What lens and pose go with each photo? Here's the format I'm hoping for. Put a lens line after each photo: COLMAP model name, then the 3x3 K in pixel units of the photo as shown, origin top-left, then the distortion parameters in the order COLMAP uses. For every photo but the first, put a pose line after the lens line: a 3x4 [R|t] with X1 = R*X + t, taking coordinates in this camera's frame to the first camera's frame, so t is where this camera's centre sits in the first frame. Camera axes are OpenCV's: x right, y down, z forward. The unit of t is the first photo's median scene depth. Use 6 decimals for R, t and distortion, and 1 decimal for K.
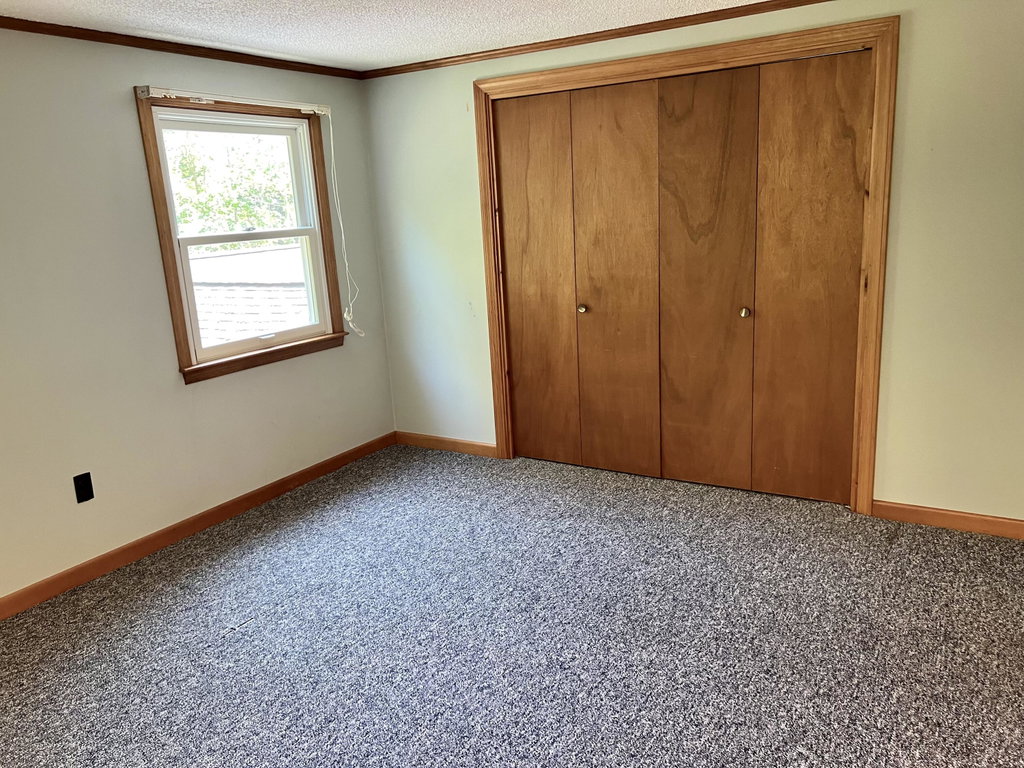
lens RADIAL K [[756.9, 0, 519.3], [0, 756.9, 386.5], [0, 0, 1]] dist [0.072935, -0.087524]
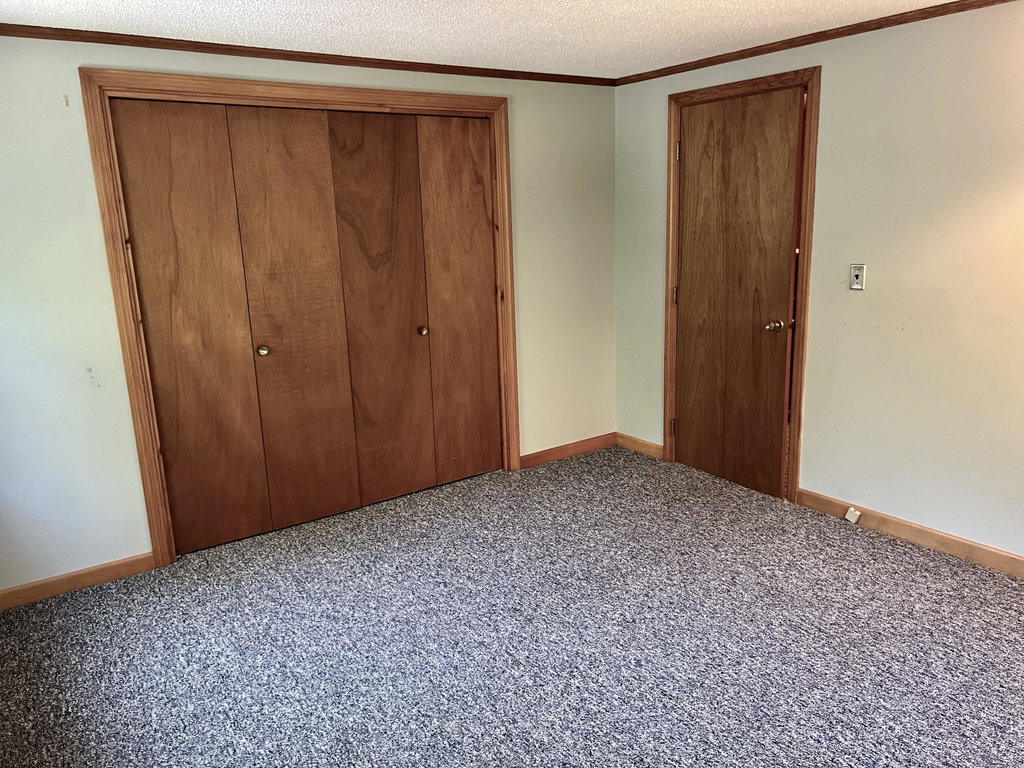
lens RADIAL K [[756.9, 0, 519.3], [0, 756.9, 386.5], [0, 0, 1]] dist [0.072935, -0.087524]
pose [[0.396453, -0.168865, 0.902391, -0.653374], [0.227643, 0.970323, 0.081565, -0.072529], [-0.889384, 0.173086, 0.423128, 0.395728]]
